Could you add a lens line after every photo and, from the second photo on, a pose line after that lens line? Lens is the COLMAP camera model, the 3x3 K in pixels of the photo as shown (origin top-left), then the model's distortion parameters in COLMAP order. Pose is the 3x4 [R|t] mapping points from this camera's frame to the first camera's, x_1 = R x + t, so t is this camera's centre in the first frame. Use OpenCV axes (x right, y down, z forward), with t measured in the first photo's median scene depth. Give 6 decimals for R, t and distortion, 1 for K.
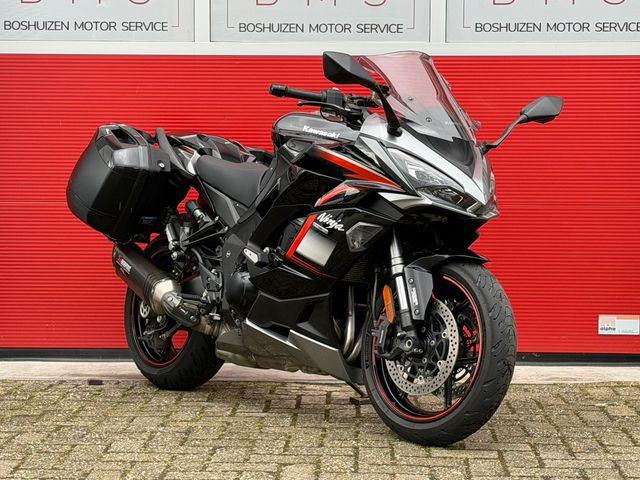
lens RADIAL K [[1548.6, 0, 318.6], [0, 1548.6, 240.1], [0, 0, 1]] dist [0.112221, 0.352317]
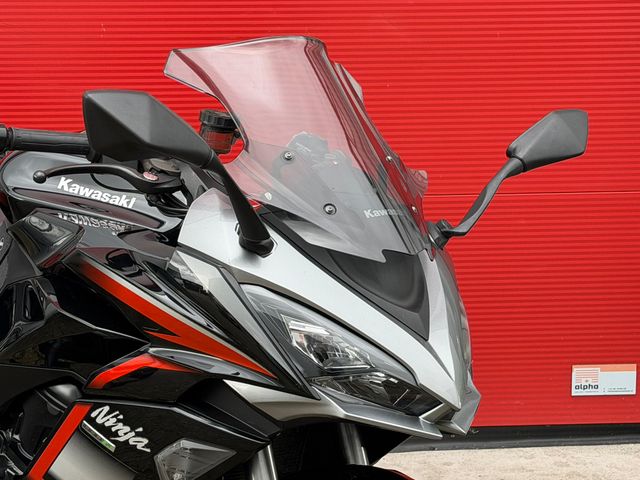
lens RADIAL K [[1565.9, 0, 320.3], [0, 1565.9, 239.6], [0, 0, 1]] dist [0.153895, 0.148902]
pose [[0.993255, -0.034701, 0.110636, 0.016342], [0.015848, 0.985841, 0.166935, -0.138155], [-0.114862, -0.164055, 0.979741, 0.521133]]
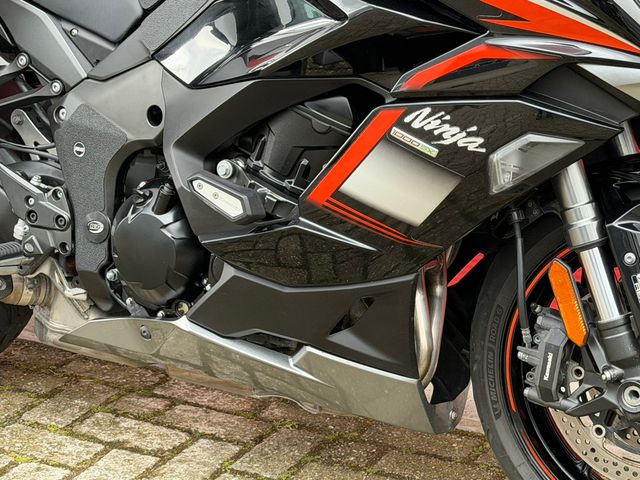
lens RADIAL K [[1548.6, 0, 318.6], [0, 1548.6, 240.1], [0, 0, 1]] dist [0.112221, 0.352317]
pose [[0.920809, -0.129453, 0.367904, -0.177137], [0.022824, 0.959578, 0.280517, -0.098674], [-0.389346, -0.249905, 0.886542, 0.602280]]
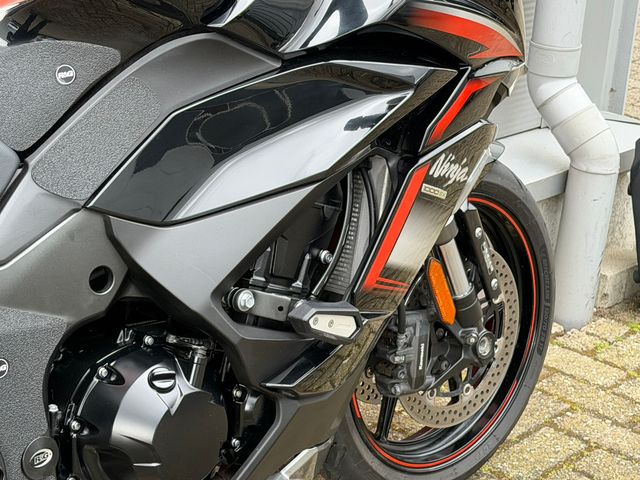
lens RADIAL K [[1548.6, 0, 318.6], [0, 1548.6, 240.1], [0, 0, 1]] dist [0.112221, 0.352317]
pose [[-0.129158, -0.372633, 0.918947, -0.377167], [-0.035433, 0.927851, 0.371264, -0.147013], [-0.990991, 0.015390, -0.133043, 1.049067]]
